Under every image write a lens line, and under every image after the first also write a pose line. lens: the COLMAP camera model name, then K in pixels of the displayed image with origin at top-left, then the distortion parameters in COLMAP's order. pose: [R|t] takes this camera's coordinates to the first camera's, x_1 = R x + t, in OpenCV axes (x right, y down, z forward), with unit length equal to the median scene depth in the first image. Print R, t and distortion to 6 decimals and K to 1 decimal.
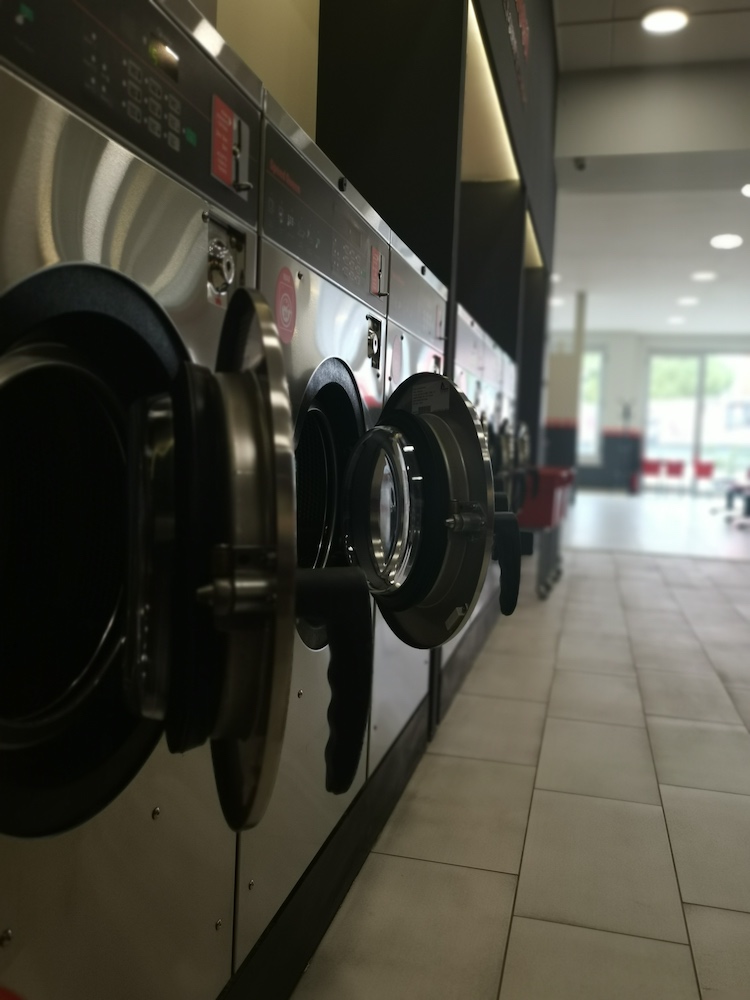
lens RADIAL K [[875.1, 0, 384.4], [0, 875.1, 498.9], [0, 0, 1]] dist [0.050073, -0.050765]
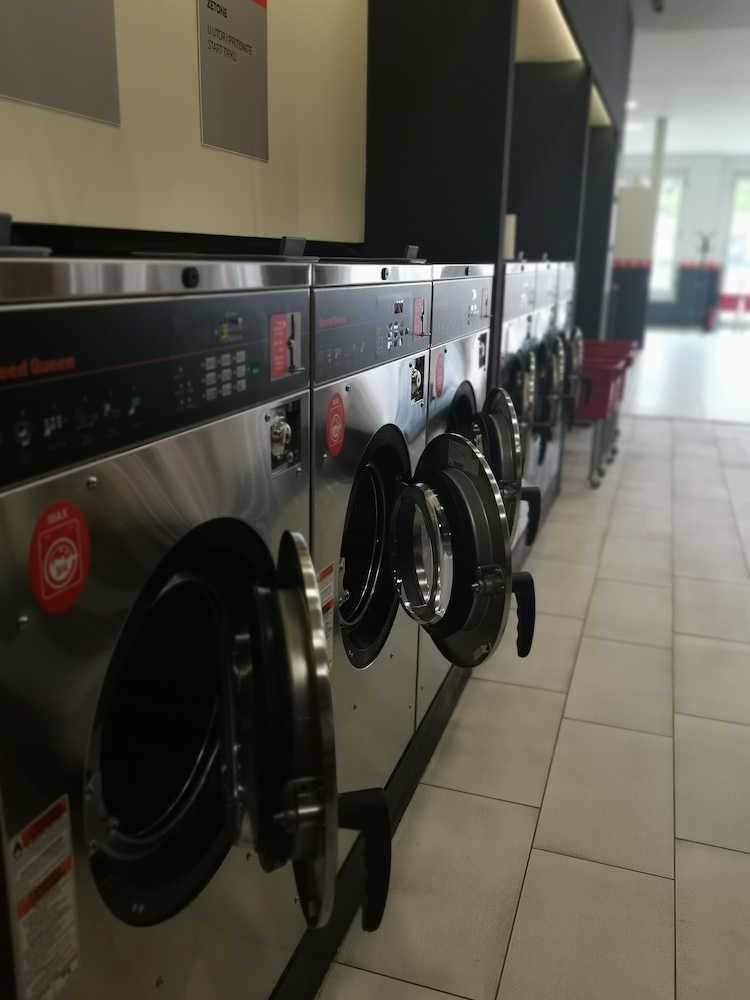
lens RADIAL K [[875.1, 0, 375.7], [0, 875.1, 493.5], [0, 0, 1]] dist [0.050073, -0.050765]
pose [[0.996192, 0.001231, -0.087177, 0.023644], [0.016500, 0.979169, 0.202375, -0.189651], [0.085610, -0.203043, 0.975420, -0.090297]]
